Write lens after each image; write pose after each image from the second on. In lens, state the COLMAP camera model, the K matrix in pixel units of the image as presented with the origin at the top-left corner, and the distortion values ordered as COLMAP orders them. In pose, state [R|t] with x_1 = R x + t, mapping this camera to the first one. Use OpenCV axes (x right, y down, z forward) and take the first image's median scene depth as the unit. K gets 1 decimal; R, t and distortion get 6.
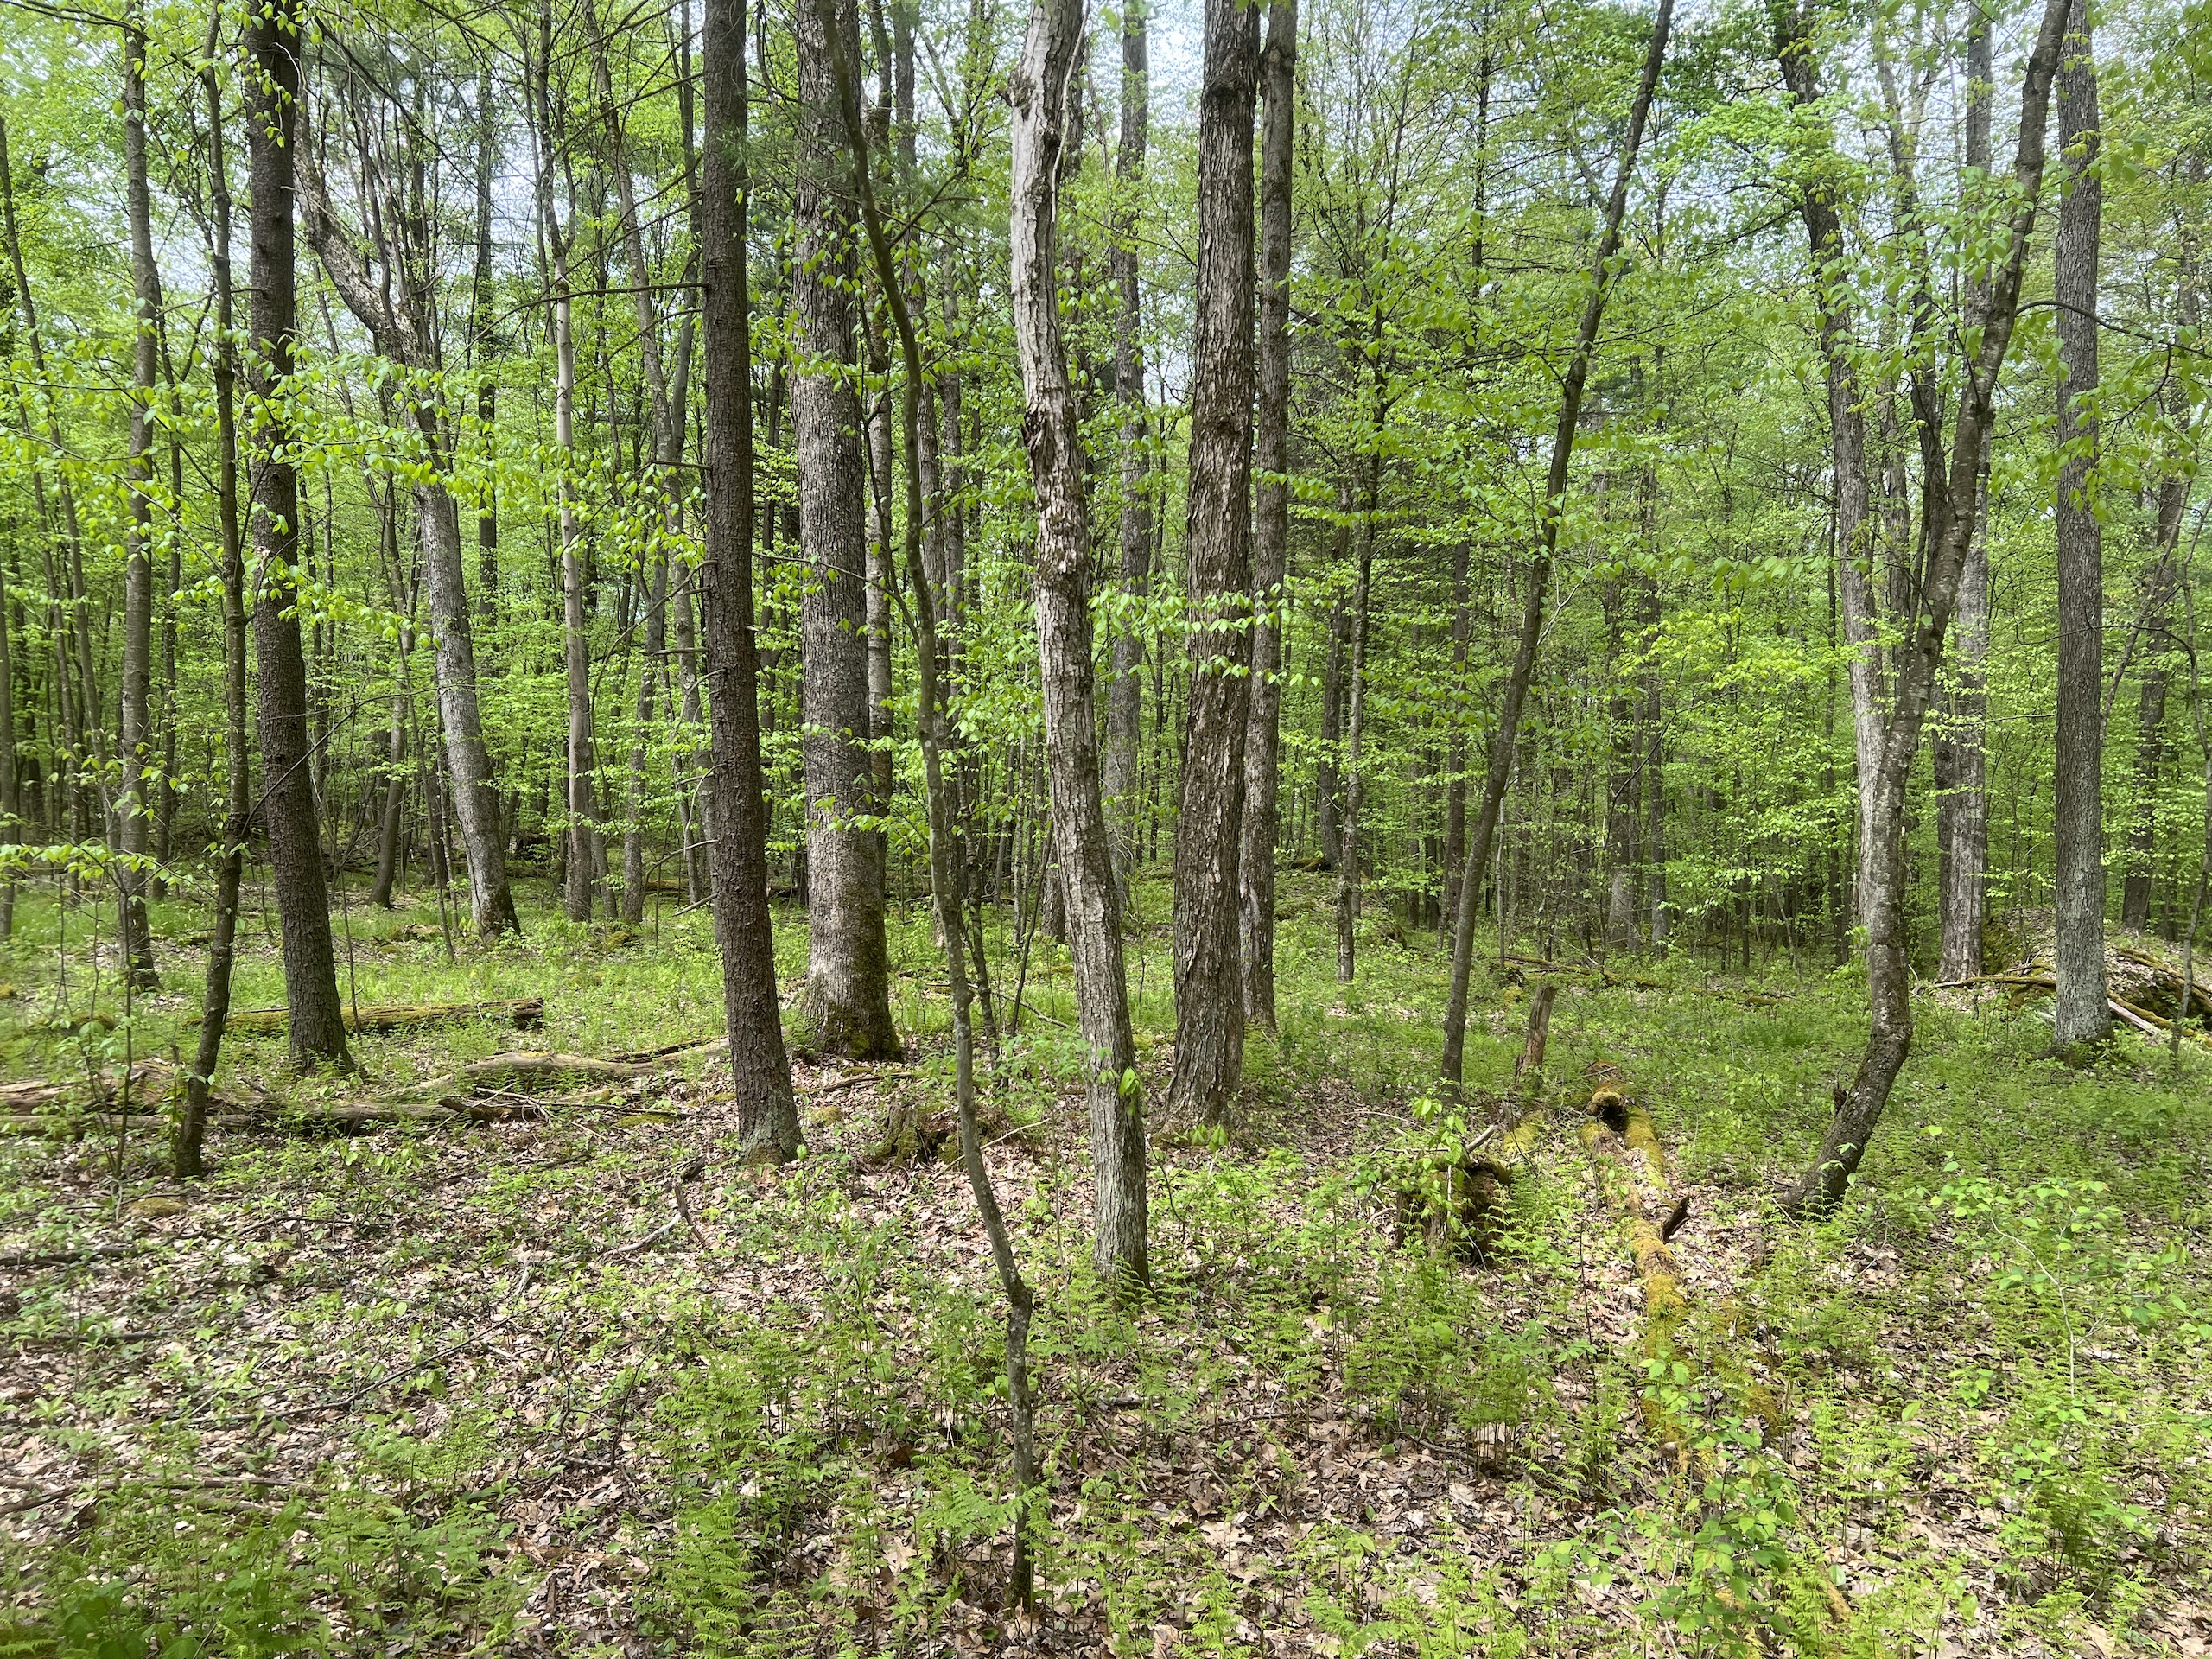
lens RADIAL K [[1492.8, 0, 1106.0], [0, 1492.8, 829.5], [0, 0, 1]] dist [-0.000102, -0.023191]
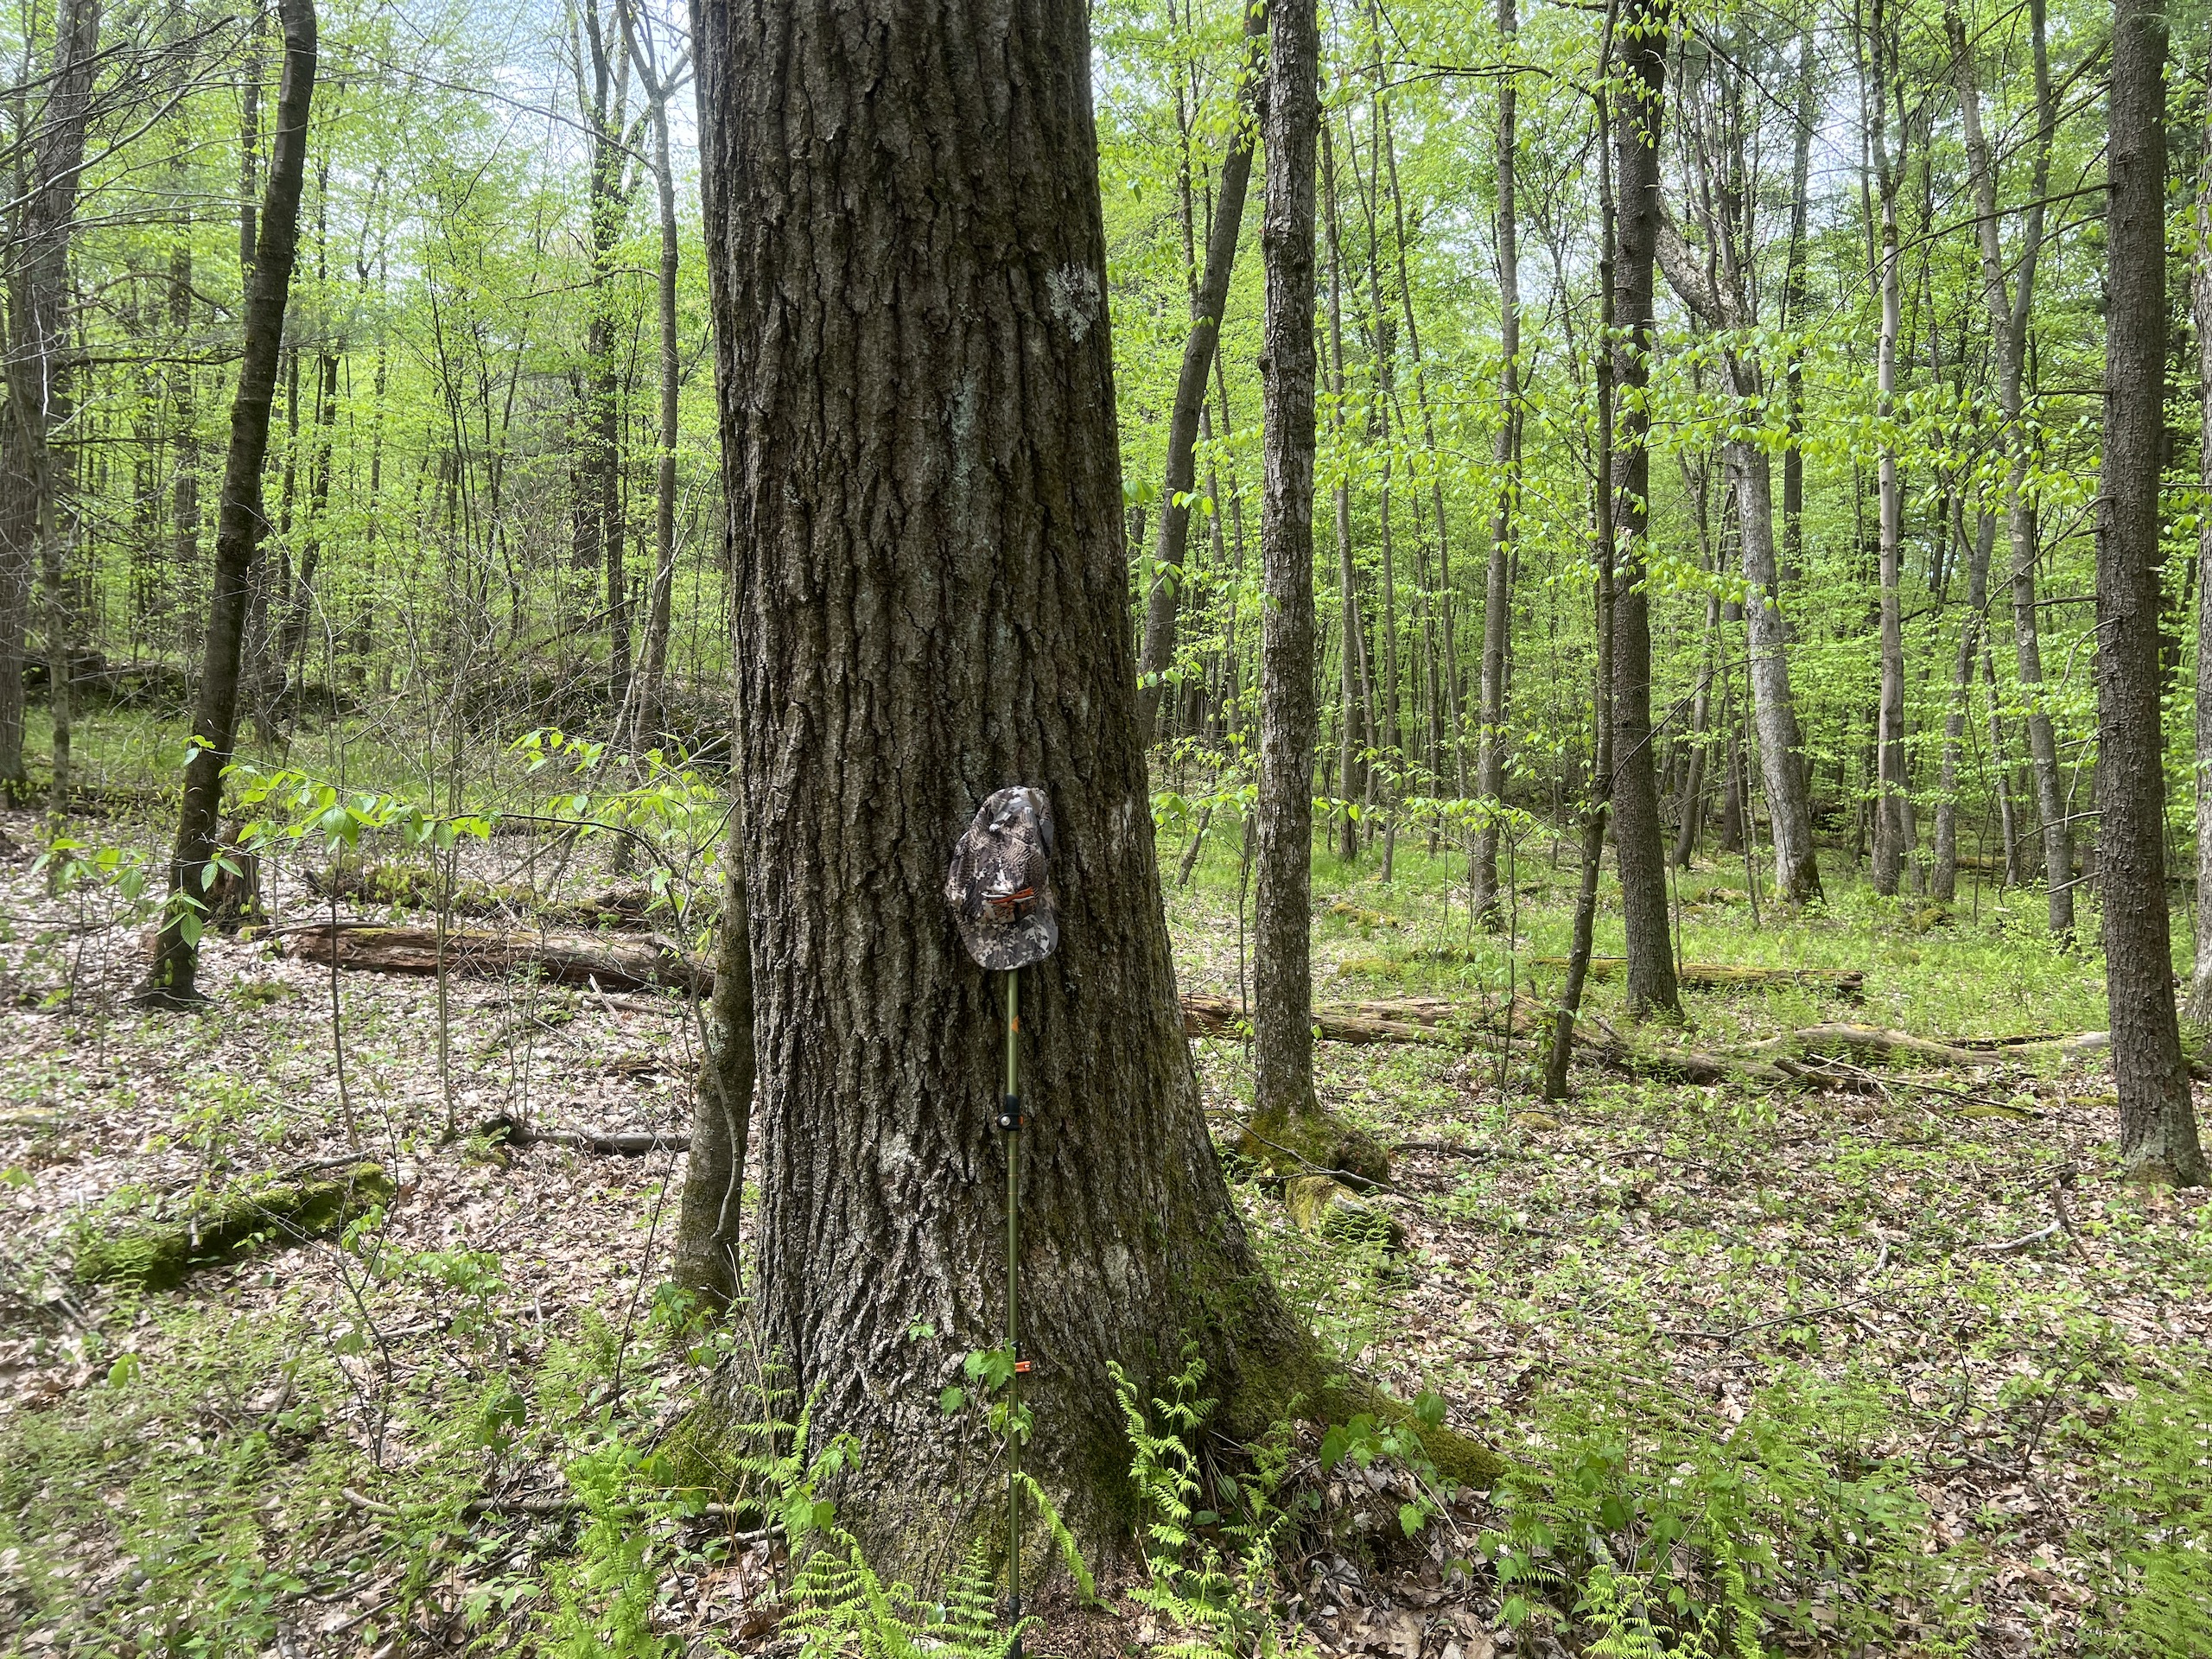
lens RADIAL K [[1492.8, 0, 1106.0], [0, 1492.8, 829.5], [0, 0, 1]] dist [-0.000102, -0.023191]
pose [[0.746639, 0.034973, -0.664309, -0.126782], [-0.025608, 0.999388, 0.023832, 0.013006], [0.664736, -0.000782, 0.747078, -0.057984]]
